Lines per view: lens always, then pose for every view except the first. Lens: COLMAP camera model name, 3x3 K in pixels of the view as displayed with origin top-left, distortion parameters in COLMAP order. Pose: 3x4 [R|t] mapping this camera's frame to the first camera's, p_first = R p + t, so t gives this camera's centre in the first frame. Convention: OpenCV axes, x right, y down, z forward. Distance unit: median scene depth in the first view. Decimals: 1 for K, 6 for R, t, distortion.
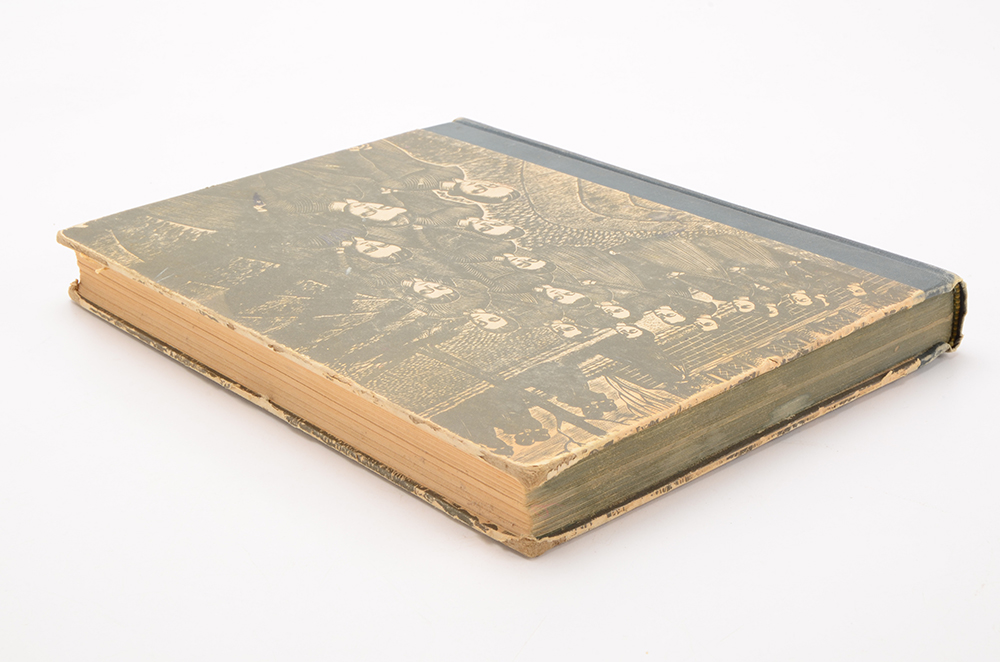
lens RADIAL K [[1708.3, 0, 499.3], [0, 1708.3, 329.8], [0, 0, 1]] dist [-0.046456, 0.000000]
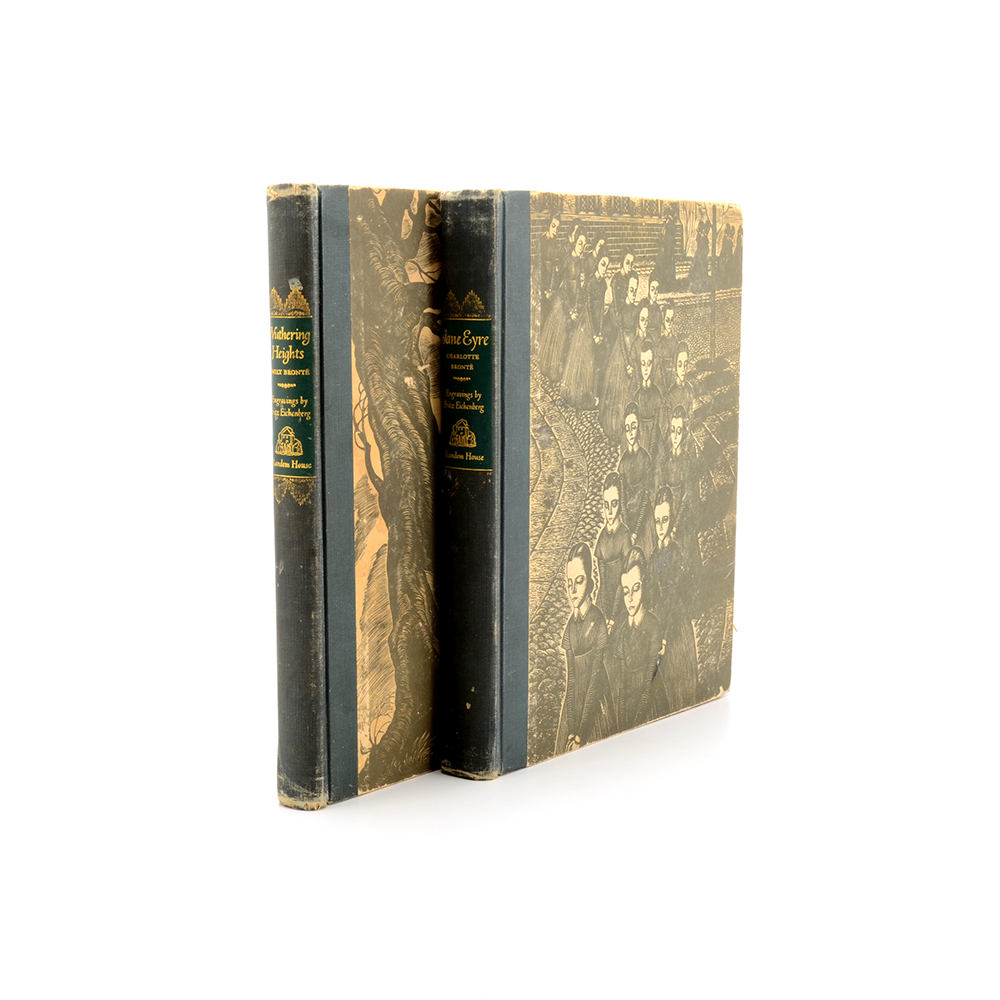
lens RADIAL K [[1578.9, 0, 499.6], [0, 1578.9, 498.5], [0, 0, 1]] dist [-0.080435, 0.000000]
pose [[-0.502170, -0.579002, -0.642325, 0.974759], [-0.506161, -0.405446, 0.761193, -1.115568], [-0.701160, 0.707368, -0.089465, 1.384094]]
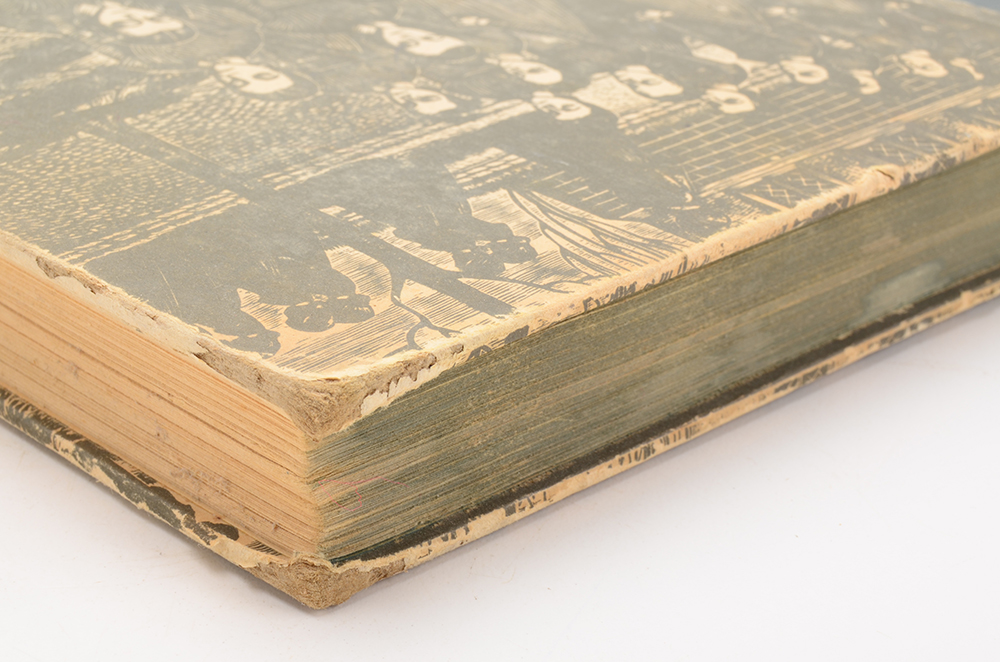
lens RADIAL K [[2143.0, 0, 501.0], [0, 2143.0, 332.2], [0, 0, 1]] dist [-0.033576, 0.000000]
pose [[0.996688, 0.031130, 0.075127, 0.019646], [-0.032745, 0.999256, 0.020366, 0.050208], [-0.074437, -0.022759, 0.996966, 0.441146]]
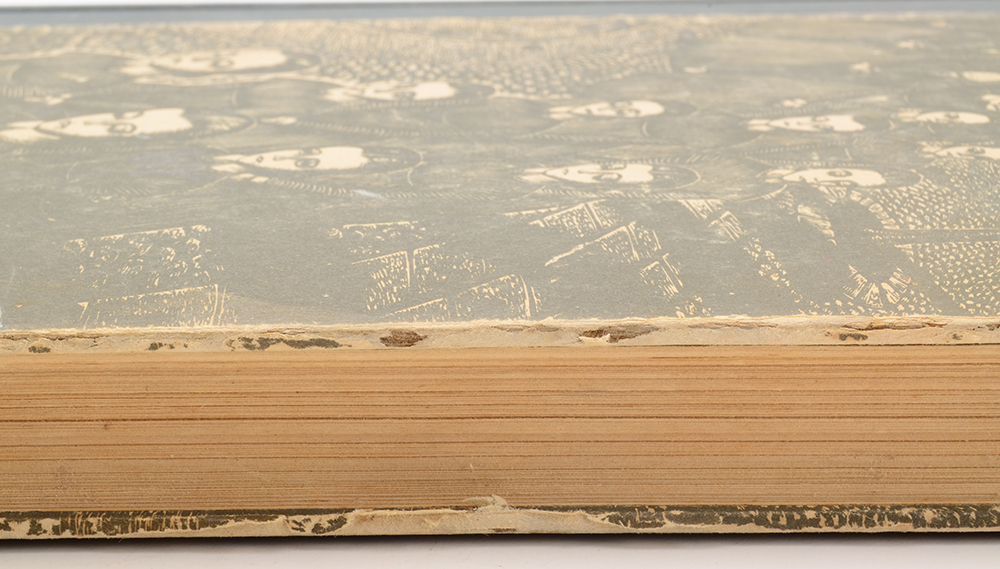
lens RADIAL K [[2151.8, 0, 499.3], [0, 2151.8, 283.8], [0, 0, 1]] dist [-0.023326, 0.000000]
pose [[0.660142, -0.221079, 0.717870, -0.496346], [0.297582, 0.954480, 0.020294, -0.017280], [-0.689679, 0.200228, 0.695881, 0.697079]]
